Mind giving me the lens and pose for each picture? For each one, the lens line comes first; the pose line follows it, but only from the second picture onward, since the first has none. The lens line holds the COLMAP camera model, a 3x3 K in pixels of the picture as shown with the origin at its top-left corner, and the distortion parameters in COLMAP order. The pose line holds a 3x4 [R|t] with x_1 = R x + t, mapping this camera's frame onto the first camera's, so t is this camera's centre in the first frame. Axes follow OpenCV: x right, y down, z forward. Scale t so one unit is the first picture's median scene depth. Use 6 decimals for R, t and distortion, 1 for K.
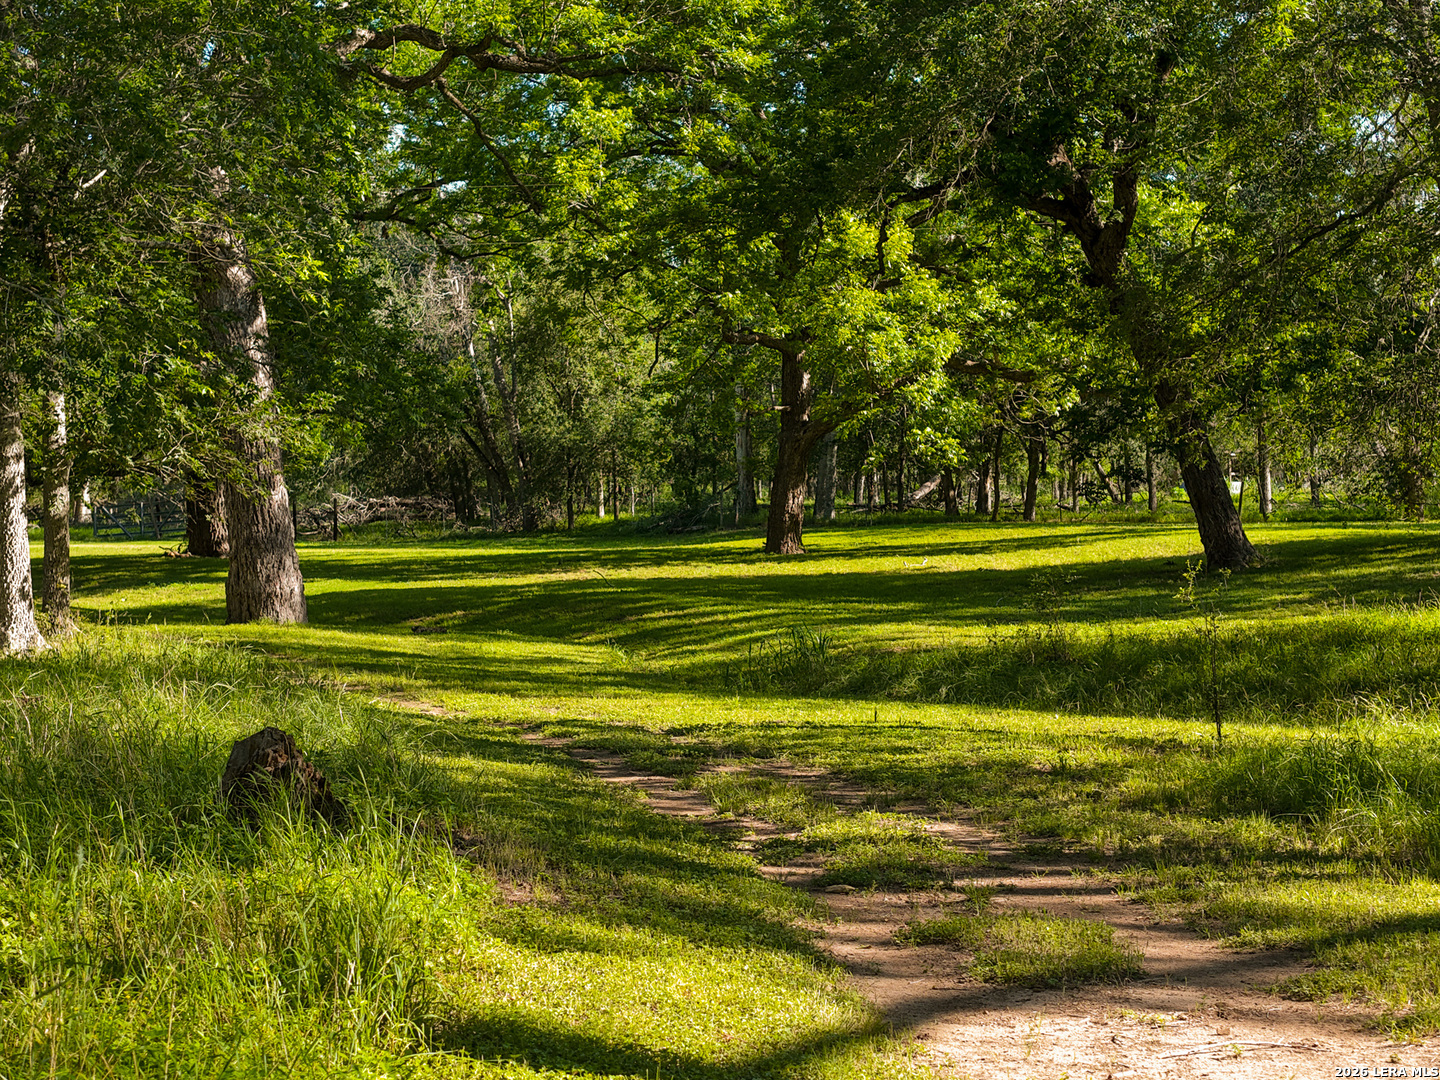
lens RADIAL K [[2967.4, 0, 720.0], [0, 2967.4, 540.0], [0, 0, 1]] dist [-0.299021, 0.003439]
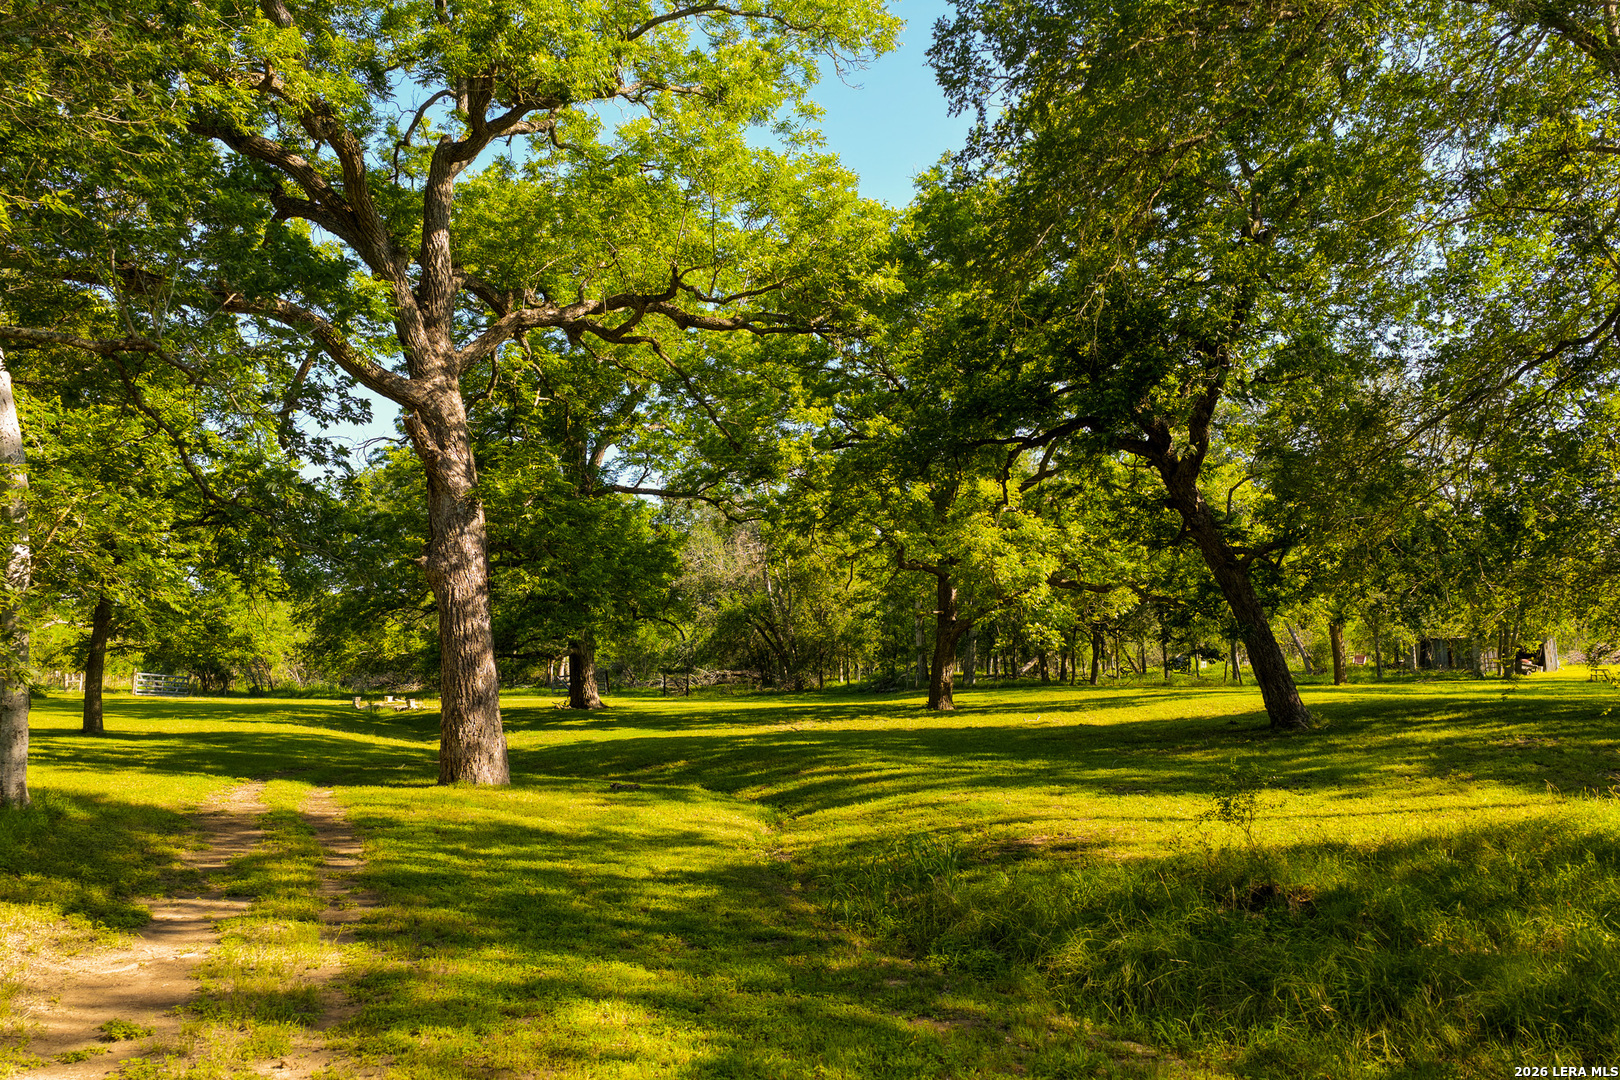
lens RADIAL K [[1304.1, 0, 806.8], [0, 1304.1, 514.3], [0, 0, 1]] dist [0.029254, 0.003690]
pose [[0.995843, -0.011921, -0.090300, 0.016226], [-0.000185, 0.991131, -0.132890, -0.005749], [0.091083, 0.132354, 0.987009, 0.353223]]
